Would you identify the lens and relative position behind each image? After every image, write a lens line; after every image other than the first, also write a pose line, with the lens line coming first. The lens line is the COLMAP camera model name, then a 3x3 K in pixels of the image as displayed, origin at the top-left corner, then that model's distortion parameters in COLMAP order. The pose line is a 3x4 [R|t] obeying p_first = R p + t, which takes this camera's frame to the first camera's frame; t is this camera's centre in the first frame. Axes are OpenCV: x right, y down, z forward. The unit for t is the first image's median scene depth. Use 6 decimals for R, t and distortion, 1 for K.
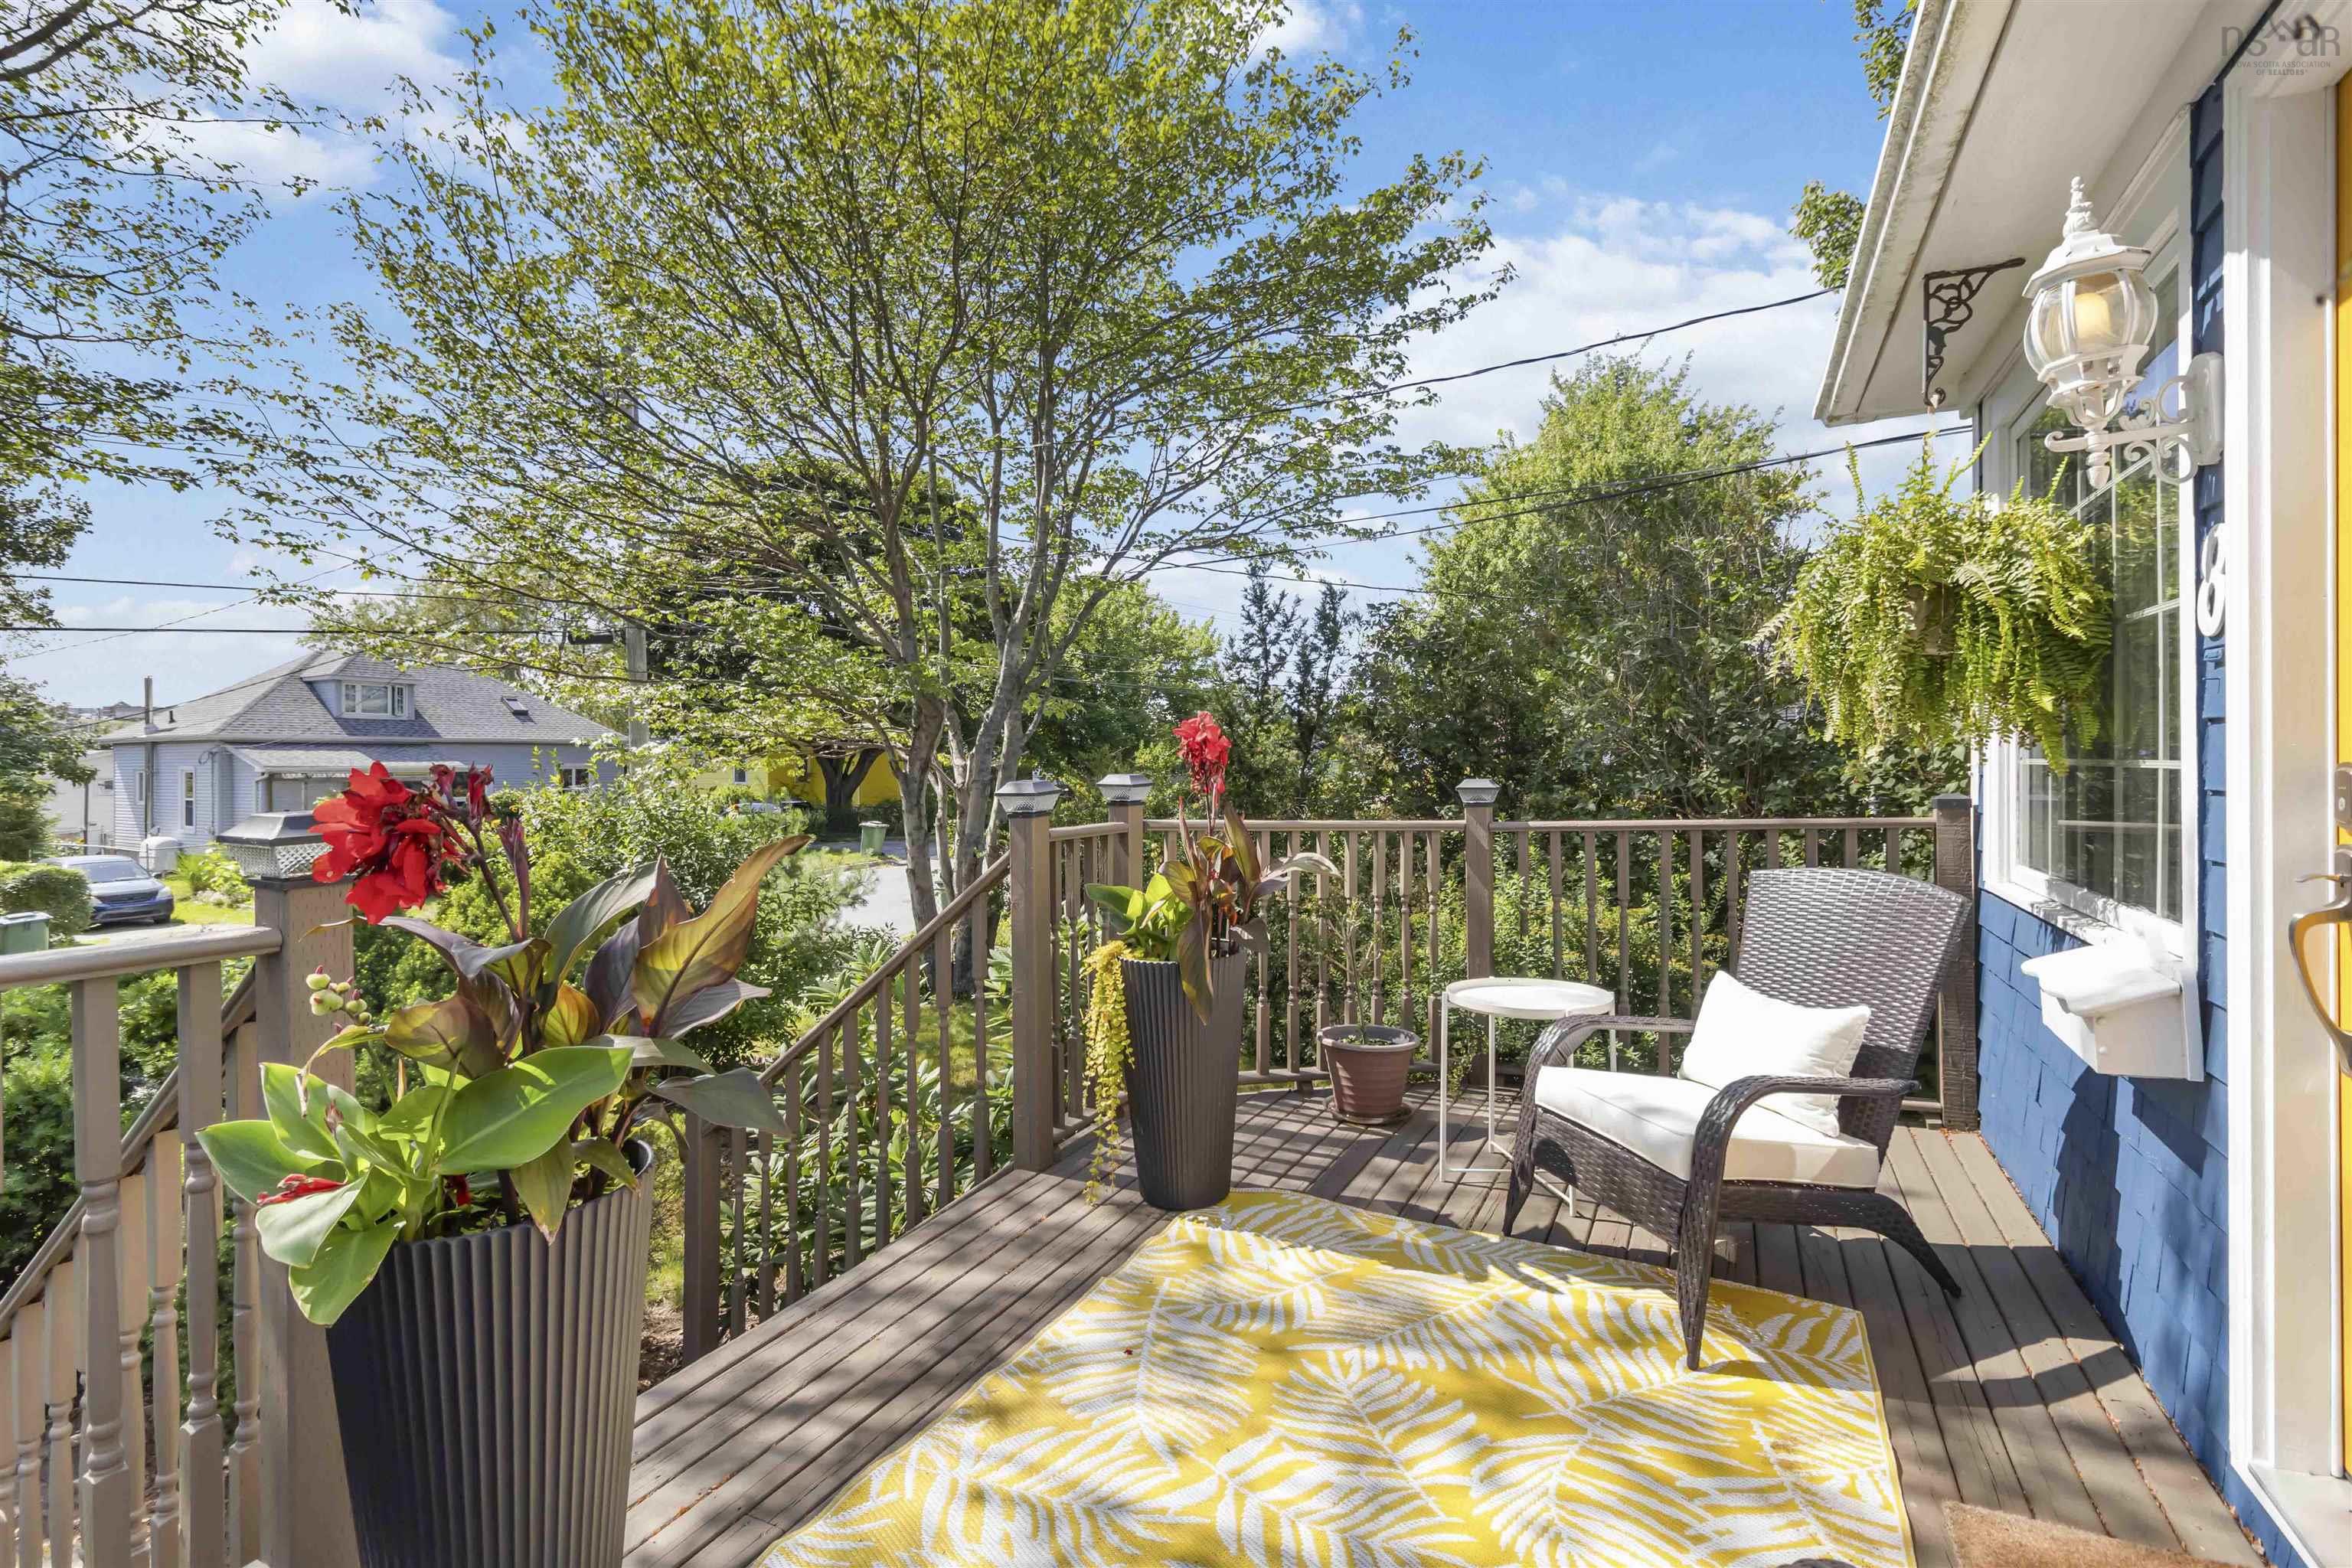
lens RADIAL K [[1097.8, 0, 1175.7], [0, 1097.8, 761.8], [0, 0, 1]] dist [-0.003828, 0.001488]
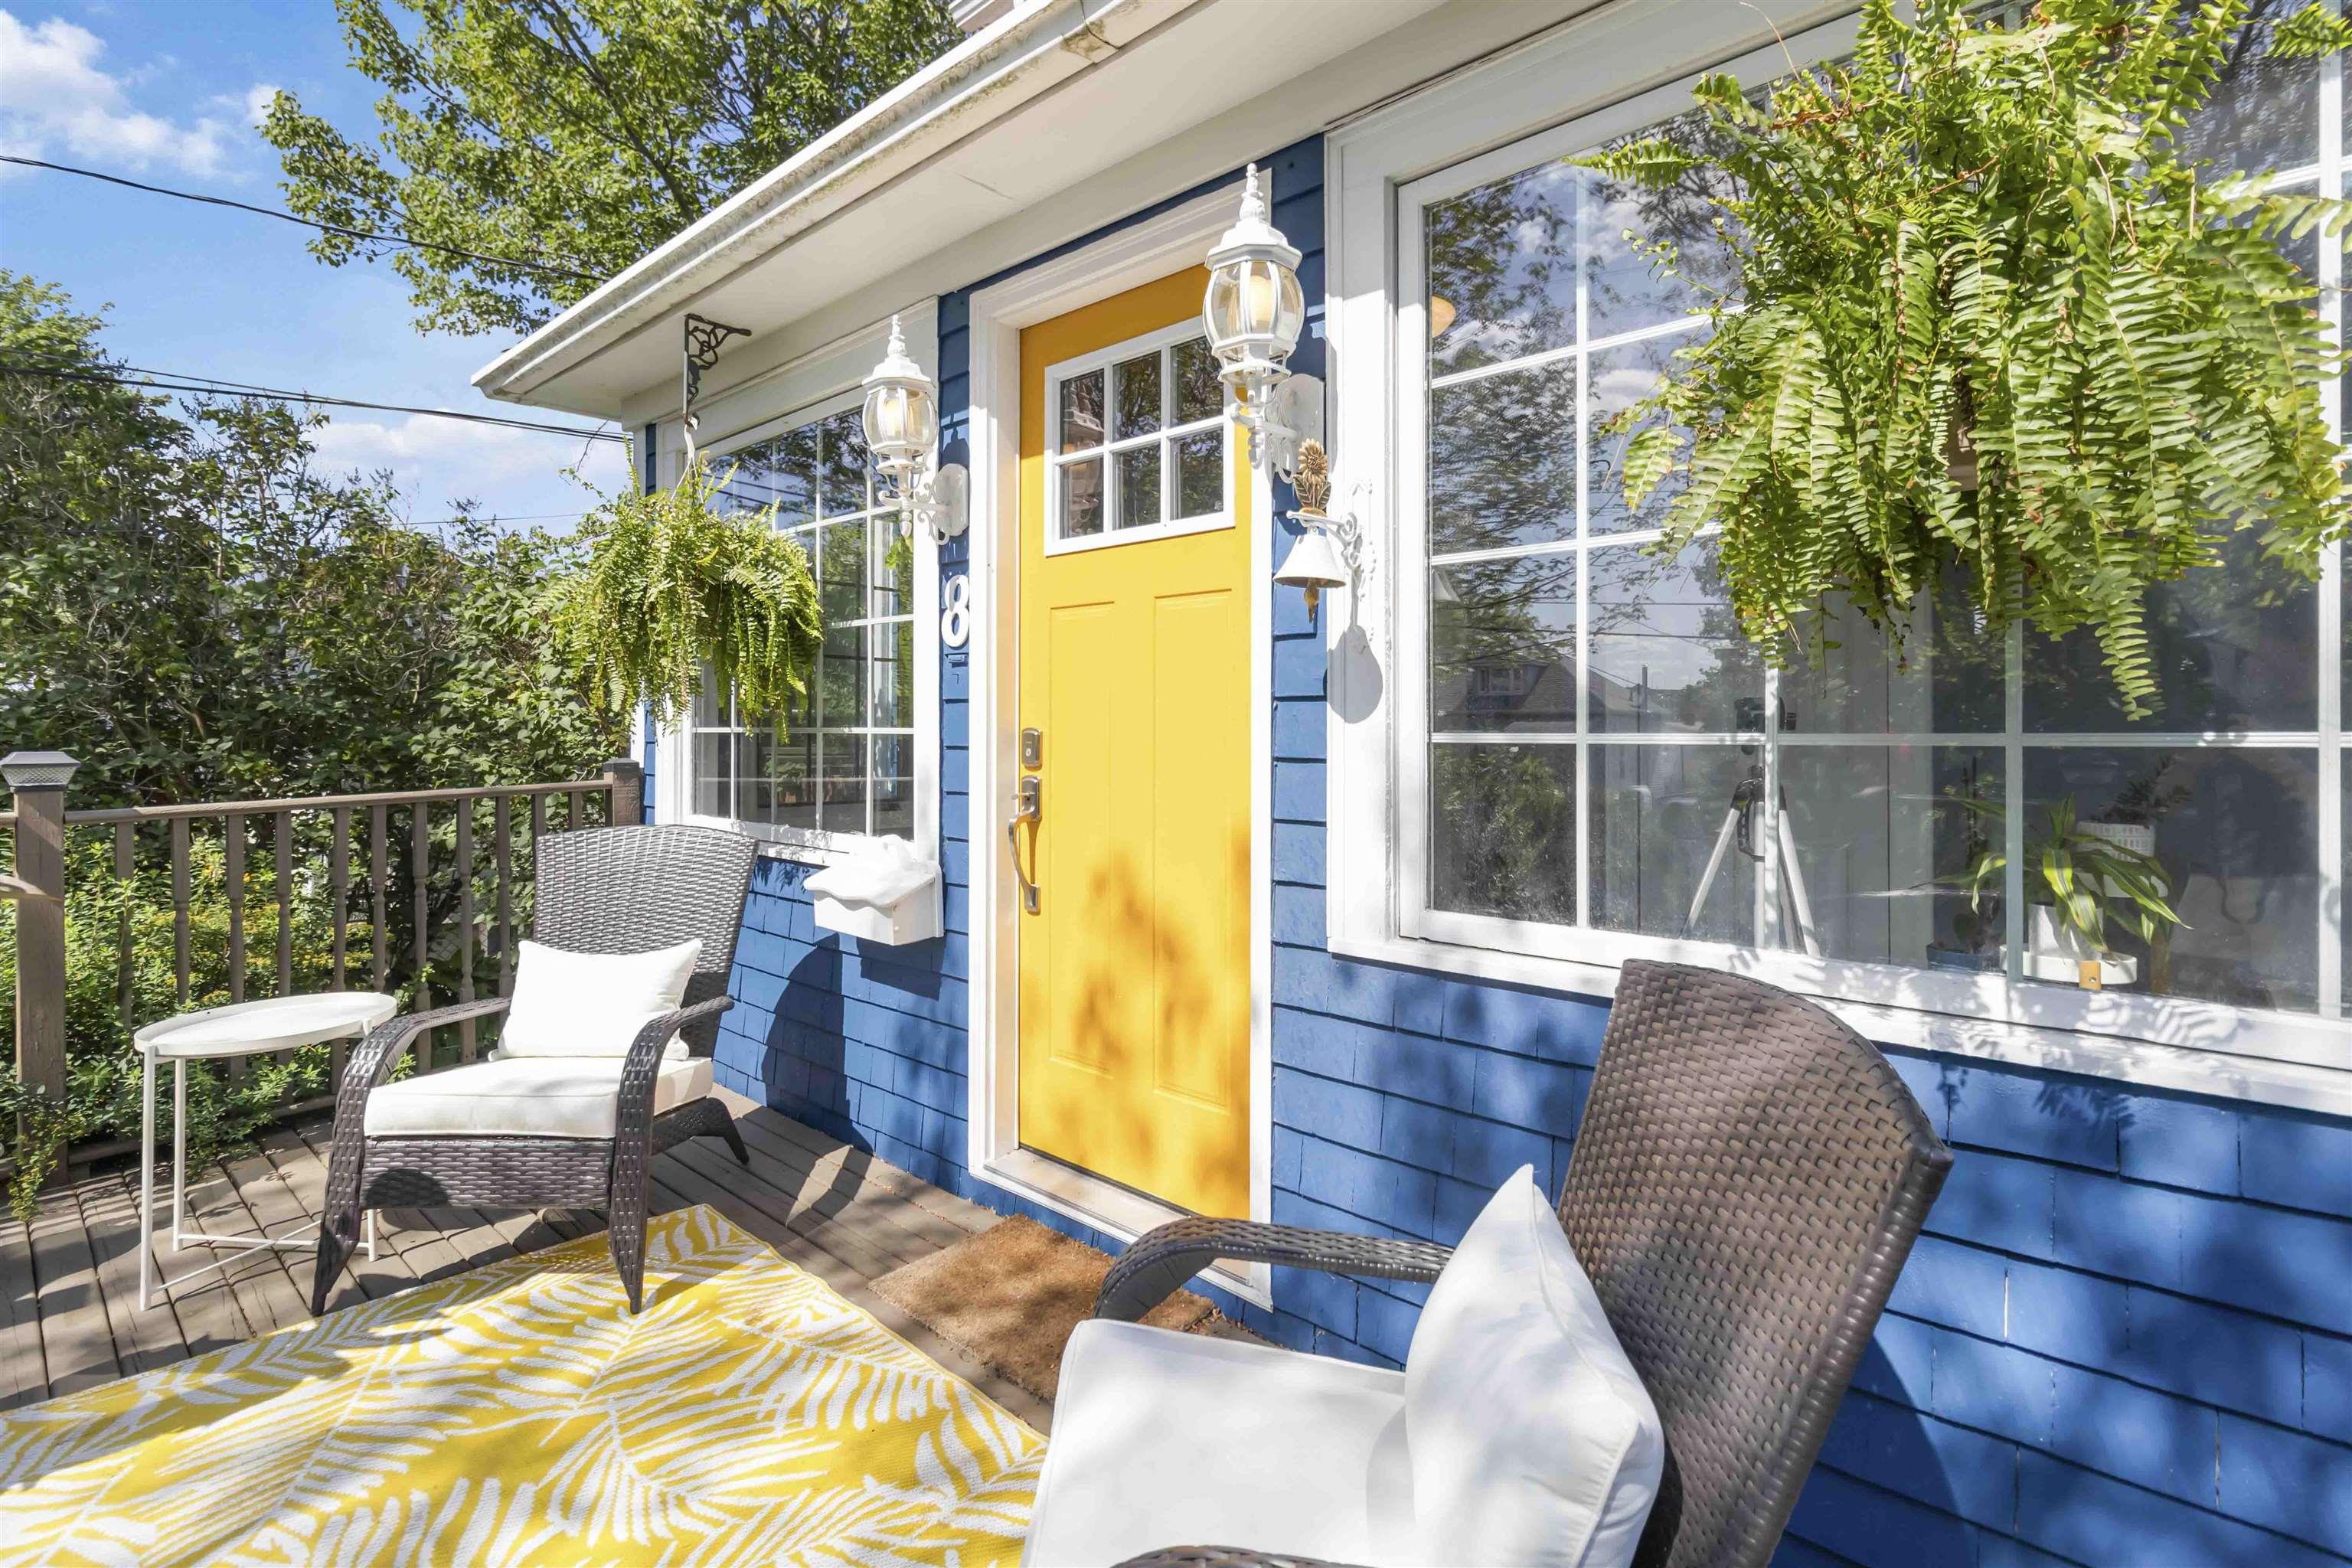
lens RADIAL K [[1097.8, 0, 1151.0], [0, 1097.8, 743.9], [0, 0, 1]] dist [-0.003828, 0.001488]
pose [[0.273441, -0.004302, 0.961879, -0.339530], [-0.000595, 0.999989, 0.004642, 0.011228], [-0.961889, -0.001841, 0.273435, 0.221664]]
